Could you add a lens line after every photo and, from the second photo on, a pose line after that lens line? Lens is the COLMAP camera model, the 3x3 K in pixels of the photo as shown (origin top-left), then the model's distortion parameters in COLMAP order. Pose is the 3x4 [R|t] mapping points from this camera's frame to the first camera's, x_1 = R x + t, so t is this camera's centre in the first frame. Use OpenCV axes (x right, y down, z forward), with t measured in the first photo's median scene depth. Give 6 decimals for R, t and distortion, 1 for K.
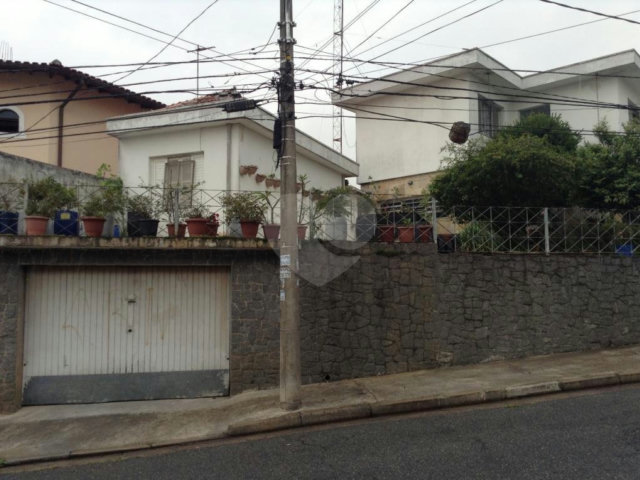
lens RADIAL K [[586.5, 0, 318.7], [0, 586.5, 249.1], [0, 0, 1]] dist [0.126719, -0.246095]
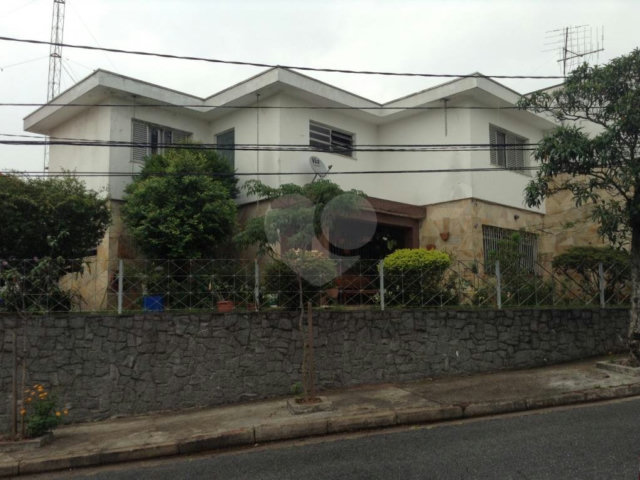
lens RADIAL K [[586.5, 0, 318.7], [0, 586.5, 249.1], [0, 0, 1]] dist [0.126719, -0.246095]
pose [[0.997641, -0.010589, -0.067832, 1.044418], [0.008983, 0.999673, -0.023930, -0.067910], [0.068063, 0.023264, 0.997410, 0.214192]]
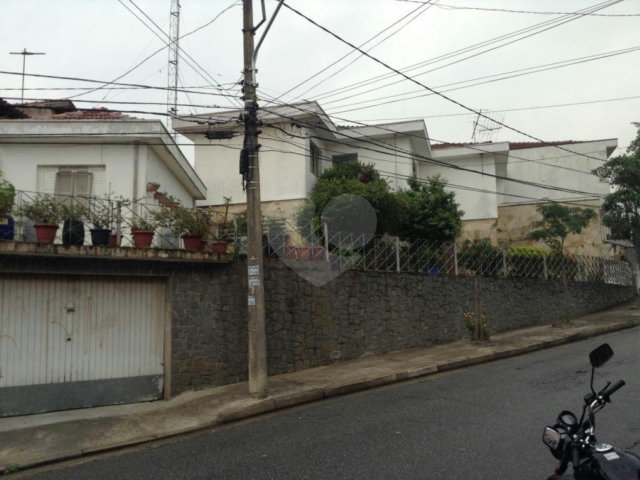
lens RADIAL K [[586.5, 0, 318.7], [0, 586.5, 249.1], [0, 0, 1]] dist [0.126719, -0.246095]
pose [[0.897062, 0.038743, 0.440203, -0.381164], [-0.019056, 0.998614, -0.049057, 0.026366], [-0.441494, 0.035619, 0.896557, -0.086665]]
